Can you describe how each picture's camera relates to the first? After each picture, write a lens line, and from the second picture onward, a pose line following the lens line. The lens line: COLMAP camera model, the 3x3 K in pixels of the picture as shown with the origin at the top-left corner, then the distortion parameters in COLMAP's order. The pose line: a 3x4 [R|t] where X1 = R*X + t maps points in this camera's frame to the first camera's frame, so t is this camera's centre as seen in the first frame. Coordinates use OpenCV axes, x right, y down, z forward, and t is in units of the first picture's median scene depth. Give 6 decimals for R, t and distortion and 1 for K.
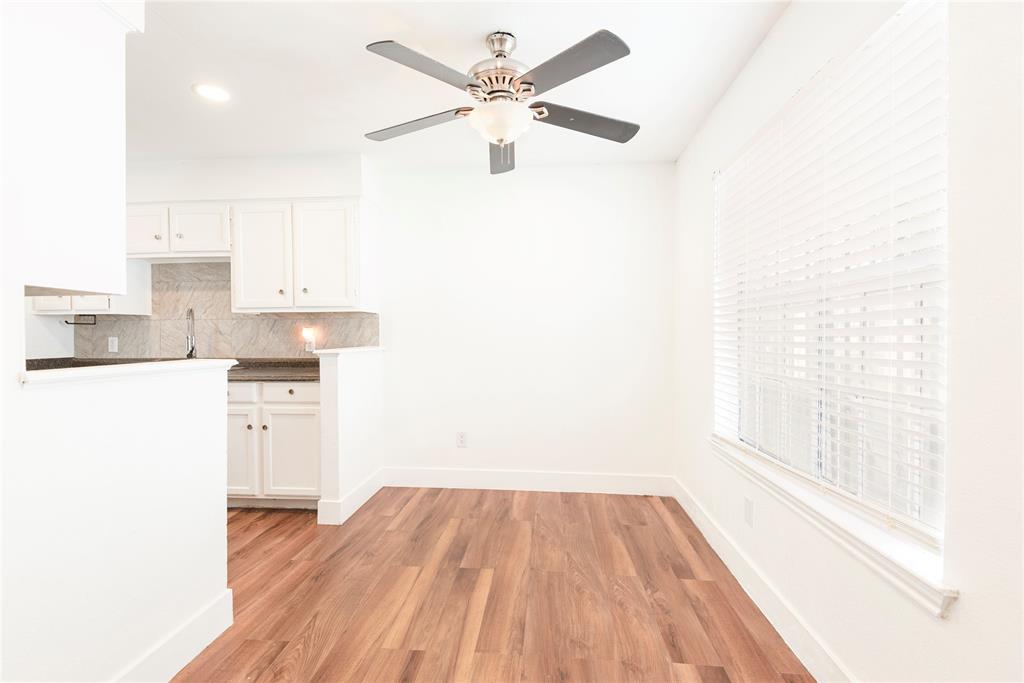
lens RADIAL K [[463.6, 0, 507.0], [0, 463.6, 337.8], [0, 0, 1]] dist [0.014695, -0.006810]
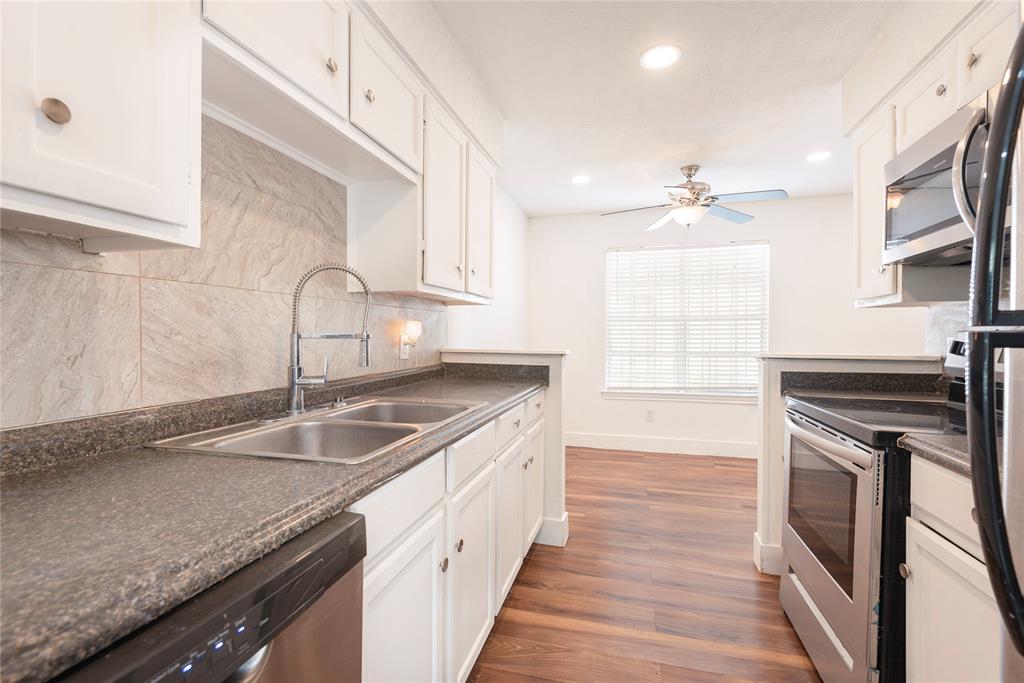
lens RADIAL K [[463.6, 0, 505.4], [0, 463.6, 342.9], [0, 0, 1]] dist [0.014695, -0.006810]
pose [[0.185896, -0.015089, 0.982454, -1.010321], [0.011570, 0.999846, 0.013167, 0.001433], [-0.982501, 0.008920, 0.186042, 0.740138]]
